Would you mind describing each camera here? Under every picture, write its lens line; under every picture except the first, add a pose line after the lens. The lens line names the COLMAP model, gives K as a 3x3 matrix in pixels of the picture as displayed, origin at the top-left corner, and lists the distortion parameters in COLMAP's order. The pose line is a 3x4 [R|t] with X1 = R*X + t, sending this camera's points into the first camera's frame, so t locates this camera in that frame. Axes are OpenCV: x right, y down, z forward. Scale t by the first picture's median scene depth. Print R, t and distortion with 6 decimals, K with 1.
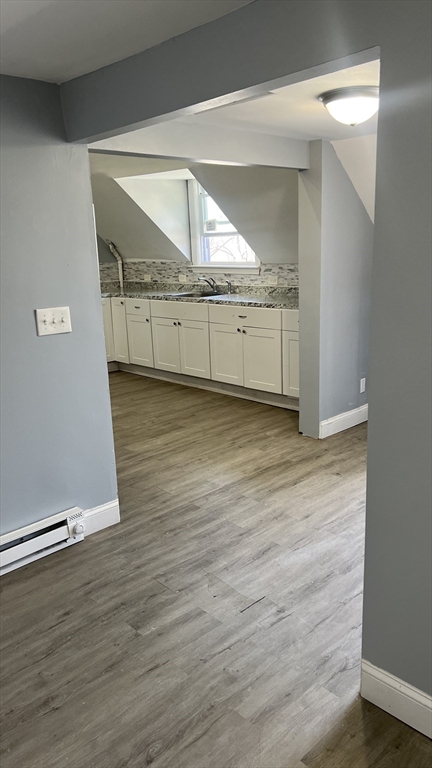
lens RADIAL K [[579.4, 0, 218.2], [0, 579.4, 396.1], [0, 0, 1]] dist [0.083523, -0.116037]
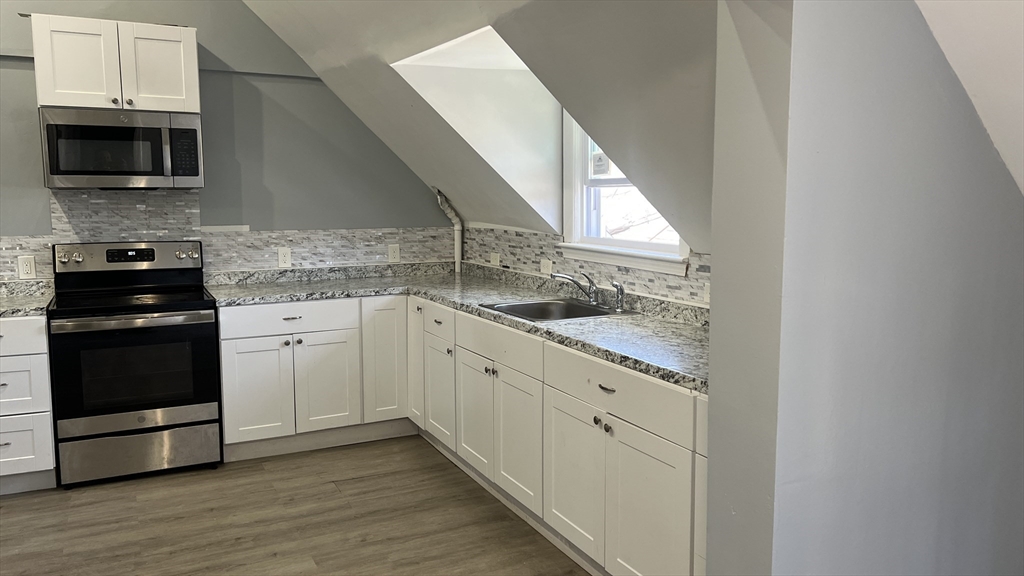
lens RADIAL K [[772.6, 0, 512.0], [0, 772.6, 288.0], [0, 0, 1]] dist [0.083523, -0.116037]
pose [[0.956661, 0.068926, -0.282929, 0.127921], [-0.105777, 0.987471, -0.117097, -0.141367], [0.271313, 0.141950, 0.951966, 0.501794]]
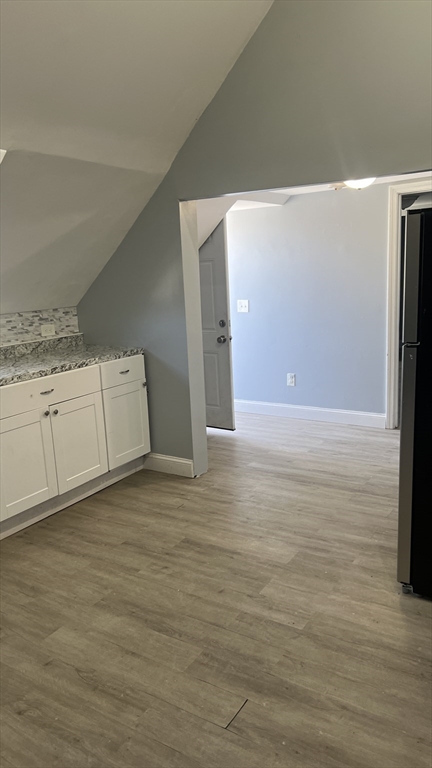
lens RADIAL K [[579.4, 0, 218.2], [0, 579.4, 396.1], [0, 0, 1]] dist [0.083523, -0.116037]
pose [[-0.241617, -0.171684, 0.955063, -0.659526], [0.300811, 0.922488, 0.241929, -0.243142], [-0.922569, 0.345748, -0.171245, 0.975027]]
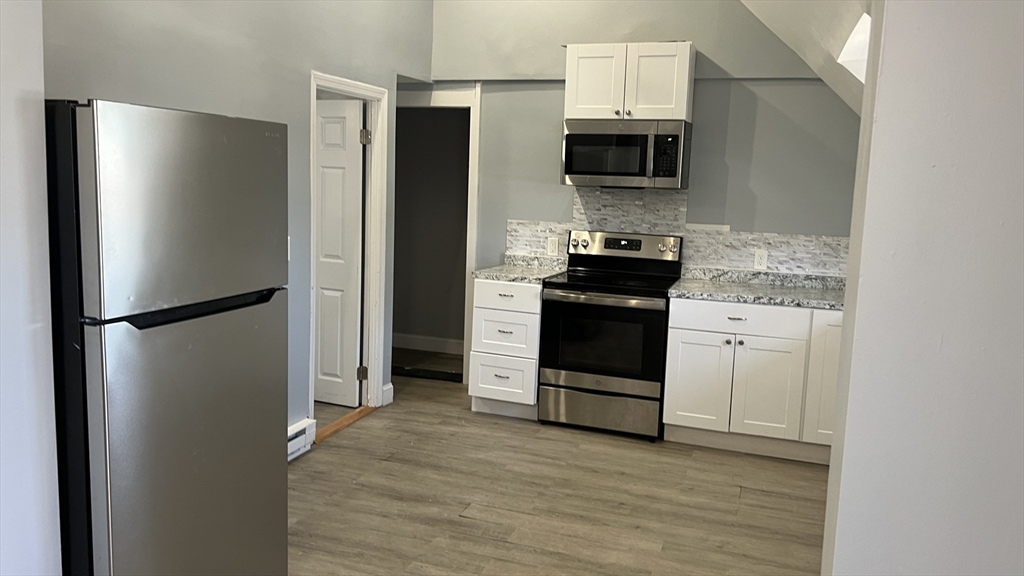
lens RADIAL K [[772.6, 0, 512.0], [0, 772.6, 288.0], [0, 0, 1]] dist [0.083523, -0.116037]
pose [[0.453375, 0.174011, -0.874169, 0.294422], [-0.280735, 0.958718, 0.045242, -0.184140], [0.845954, 0.224898, 0.483510, 0.612647]]
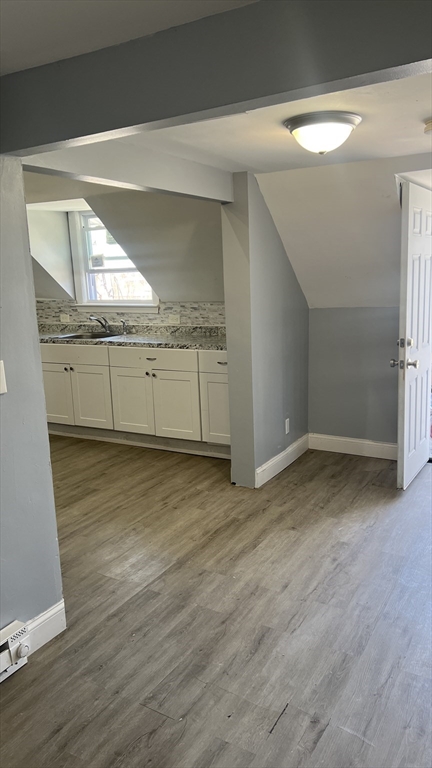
lens RADIAL K [[588.3, 0, 222.1], [0, 588.3, 381.9], [0, 0, 1]] dist [0.084040, -0.095597]
pose [[0.961497, -0.049621, 0.270297, -0.106646], [0.072643, 0.994470, -0.075839, -0.024155], [-0.265039, 0.092554, 0.959785, 0.090982]]
